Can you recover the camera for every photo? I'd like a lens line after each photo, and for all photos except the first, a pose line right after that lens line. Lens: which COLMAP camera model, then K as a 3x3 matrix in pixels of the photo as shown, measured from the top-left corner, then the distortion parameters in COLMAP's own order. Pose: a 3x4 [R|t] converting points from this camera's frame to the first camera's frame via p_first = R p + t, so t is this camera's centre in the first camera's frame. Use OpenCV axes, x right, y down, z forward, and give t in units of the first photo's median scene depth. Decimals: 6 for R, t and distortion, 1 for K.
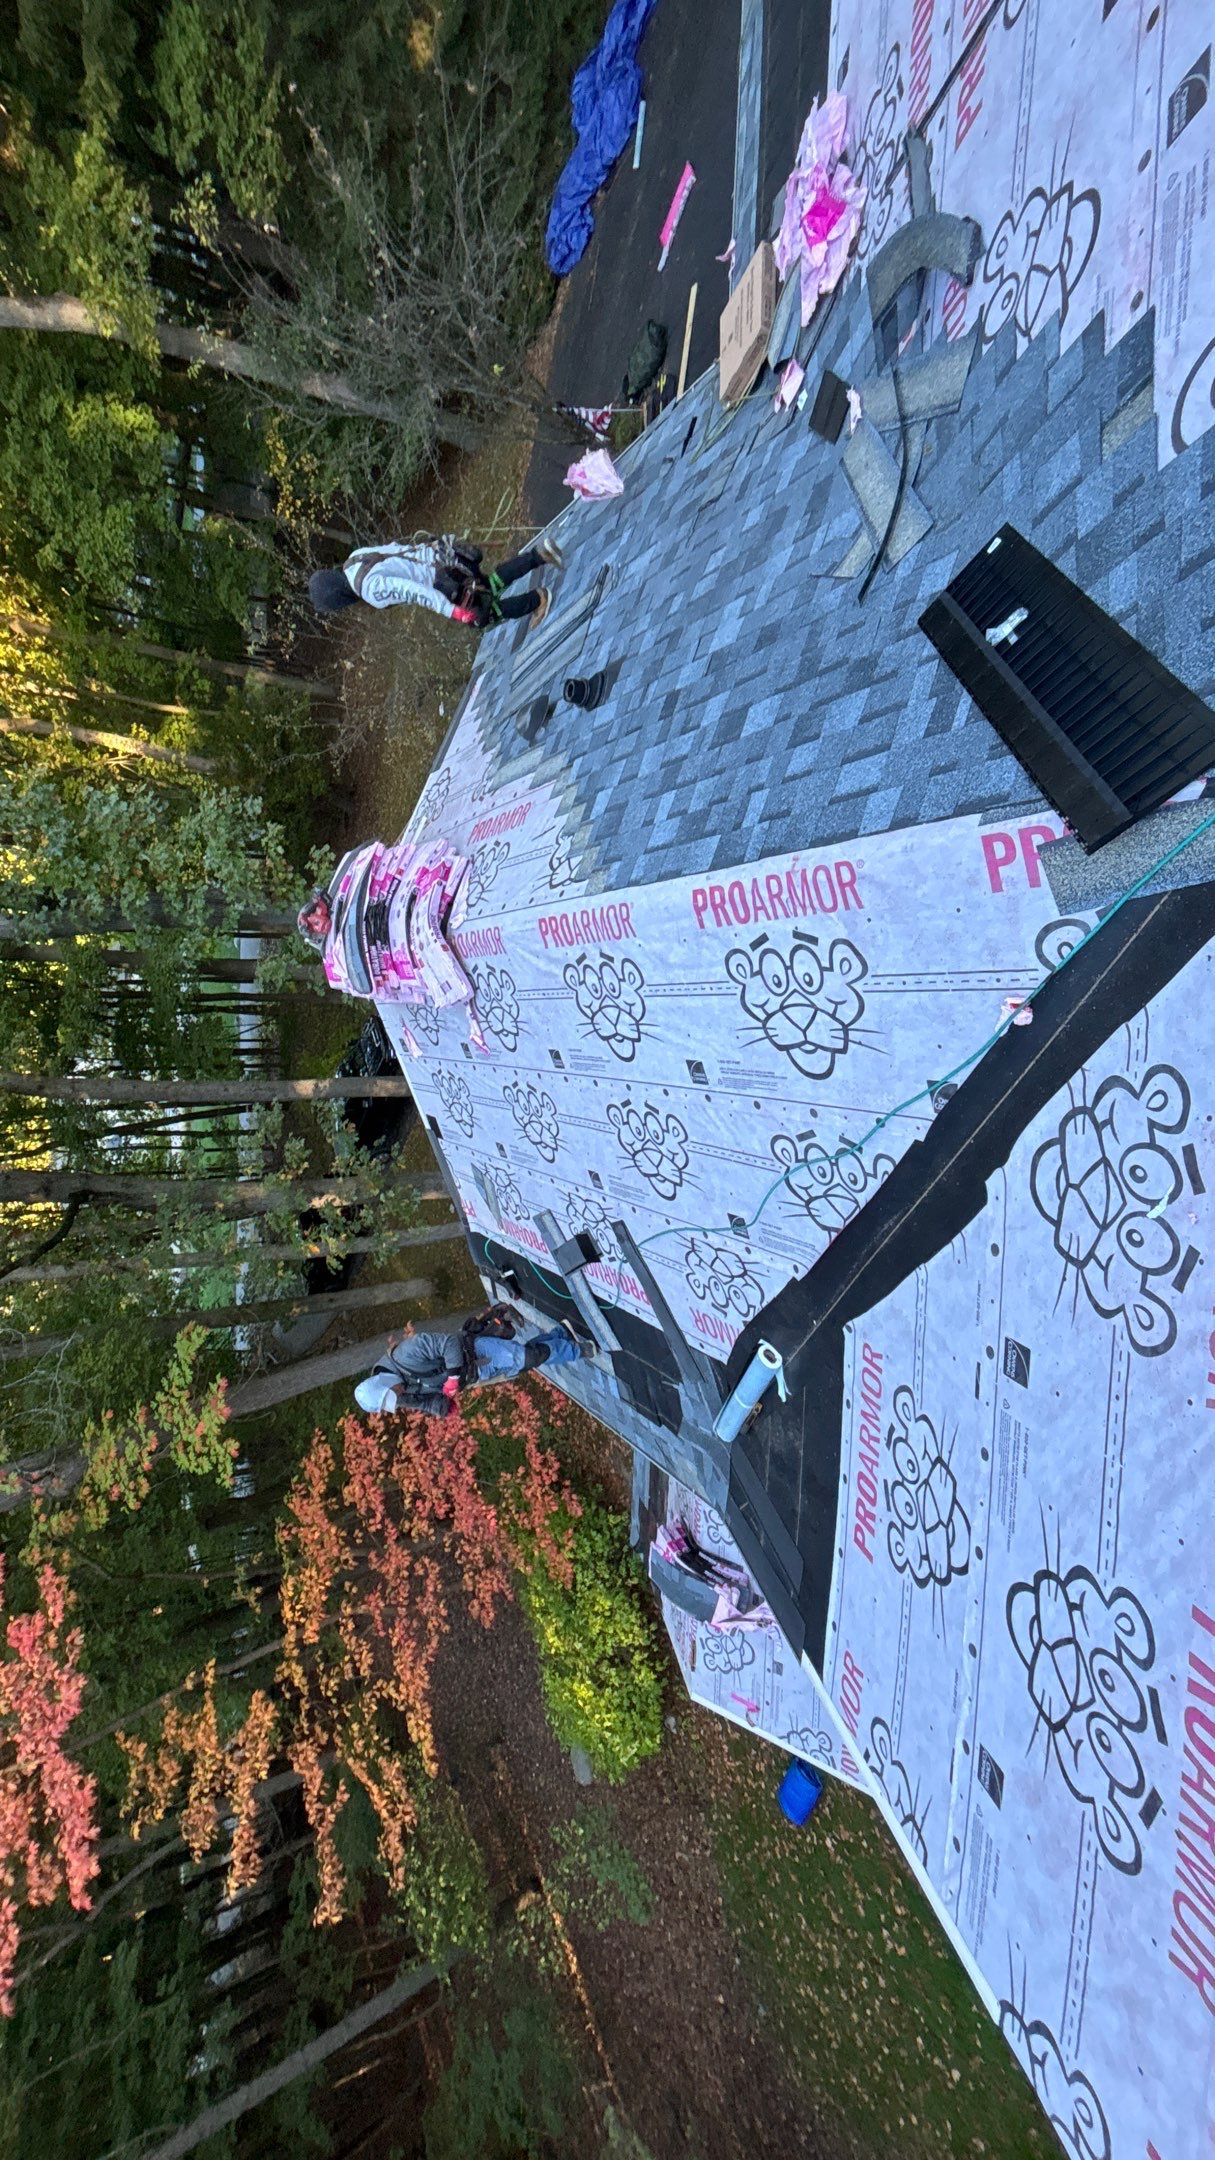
lens RADIAL K [[865.4, 0, 607.5], [0, 865.4, 1080.0], [0, 0, 1]] dist [-0.002373, -0.000268]
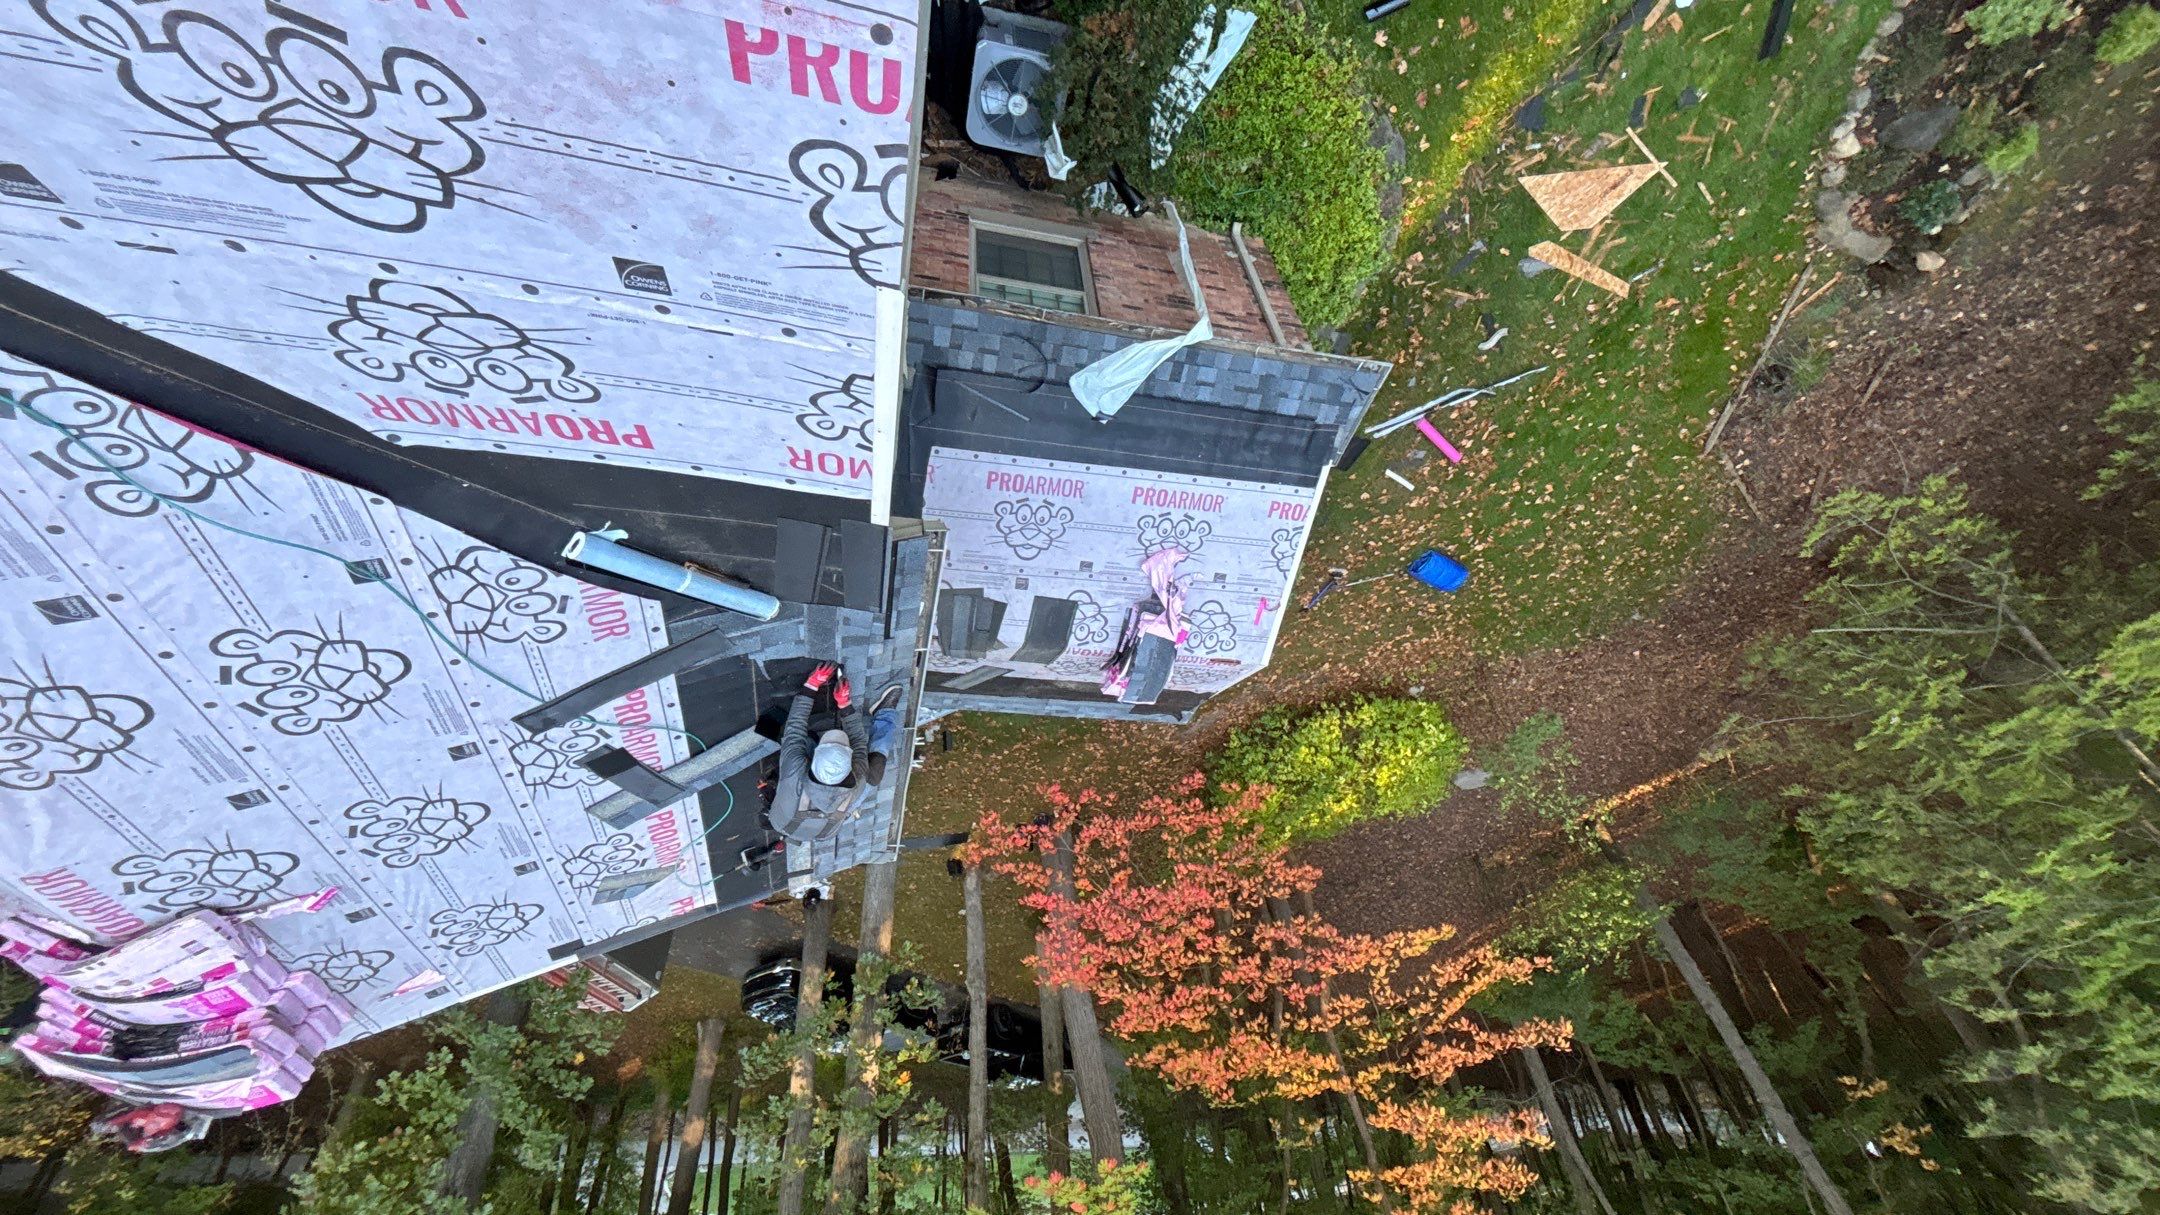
lens RADIAL K [[879.6, 0, 1080.0], [0, 879.6, 607.5], [0, 0, 1]] dist [-0.000119, 0.000287]
pose [[0.024275, -0.988311, 0.150507, 0.003564], [0.983395, 0.050691, 0.174253, 0.177811], [-0.179845, 0.143778, 0.973131, 0.025134]]
